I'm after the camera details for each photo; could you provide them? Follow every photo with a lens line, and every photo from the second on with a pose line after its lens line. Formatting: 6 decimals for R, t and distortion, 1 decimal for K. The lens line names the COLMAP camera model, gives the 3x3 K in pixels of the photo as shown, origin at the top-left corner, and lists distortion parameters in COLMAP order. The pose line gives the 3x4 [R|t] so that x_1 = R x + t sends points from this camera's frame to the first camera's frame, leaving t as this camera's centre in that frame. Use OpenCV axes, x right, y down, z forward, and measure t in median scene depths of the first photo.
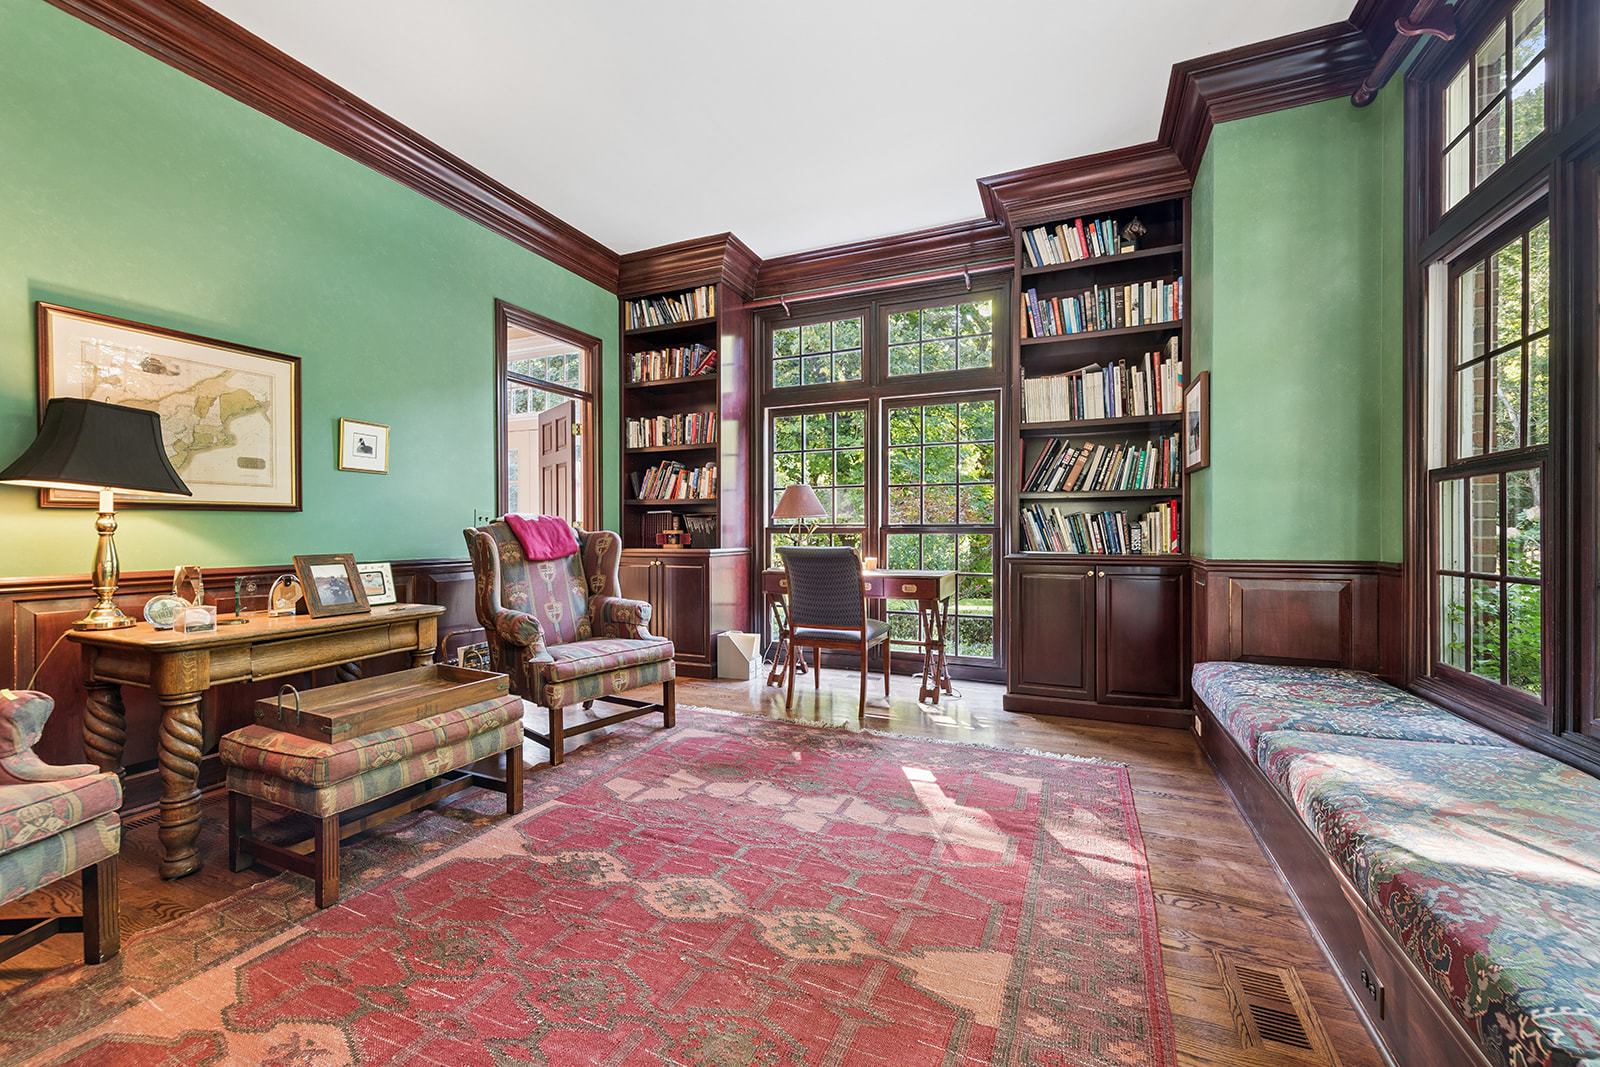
lens RADIAL K [[635.4, 0, 801.1], [0, 635.4, 517.6], [0, 0, 1]] dist [0.022047, -0.006766]
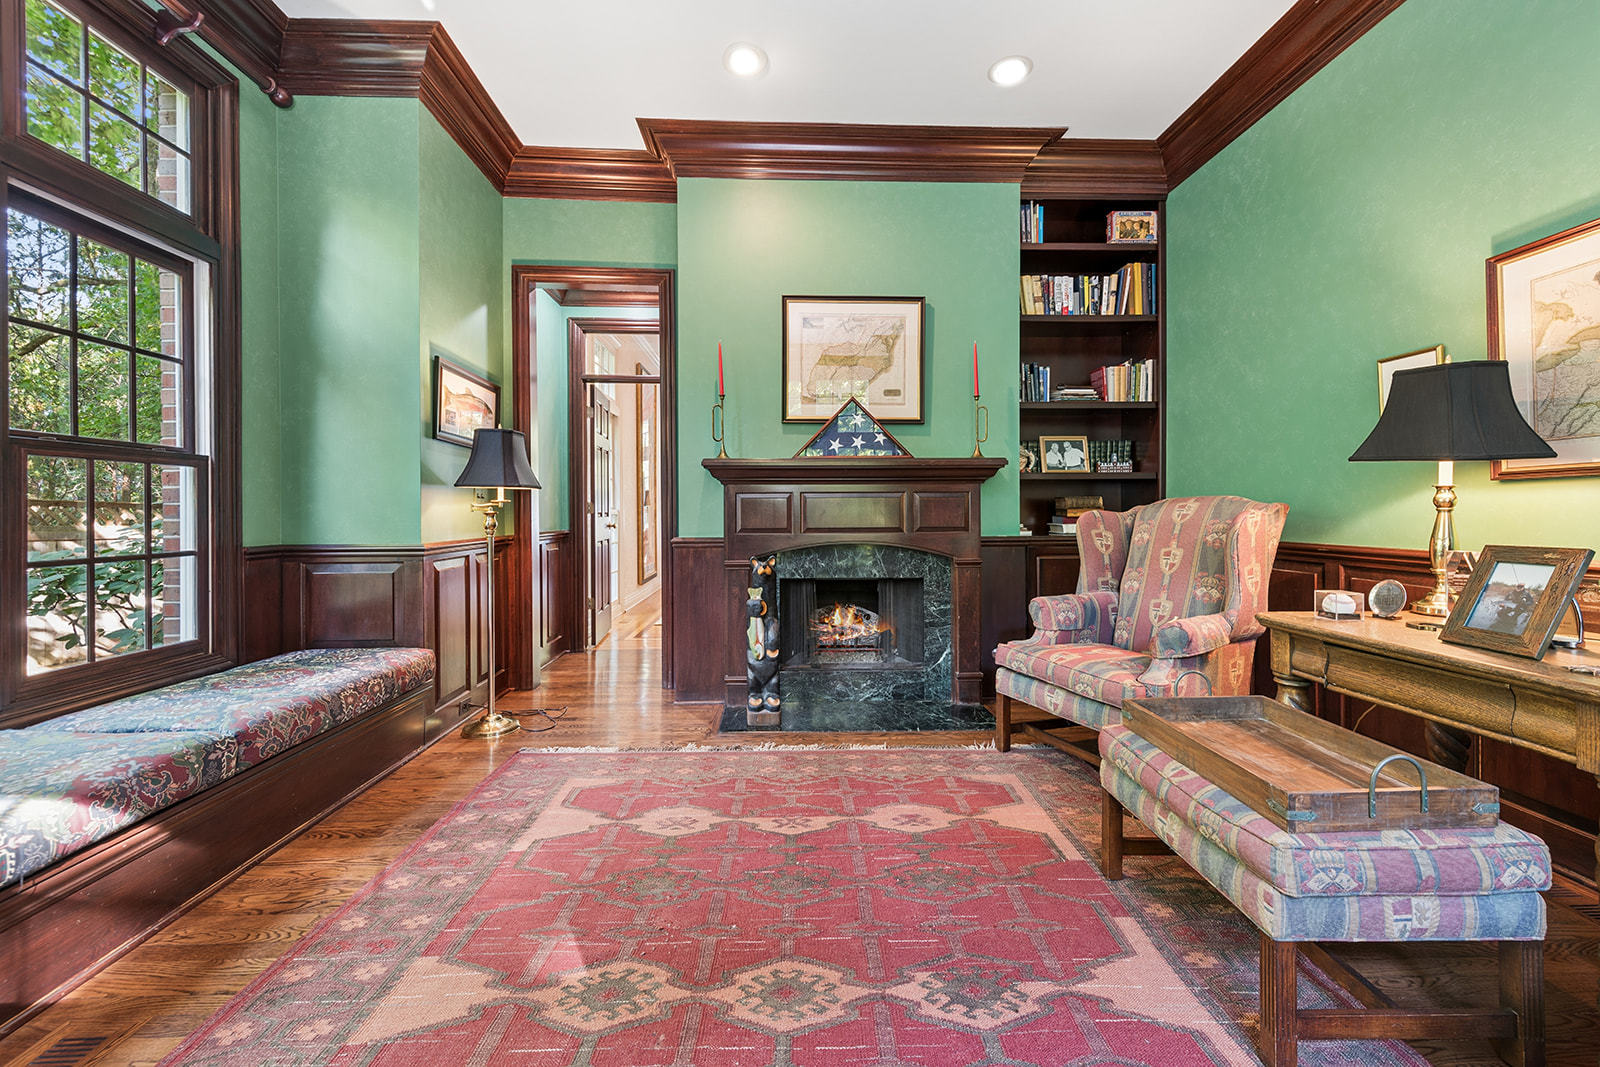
lens RADIAL K [[635.4, 0, 801.1], [0, 635.4, 517.6], [0, 0, 1]] dist [0.022047, -0.006766]
pose [[-0.900958, 0.010822, -0.433771, 0.138828], [0.015988, 0.999838, -0.008264, 0.035668], [0.433611, -0.014381, -0.900985, 1.734250]]
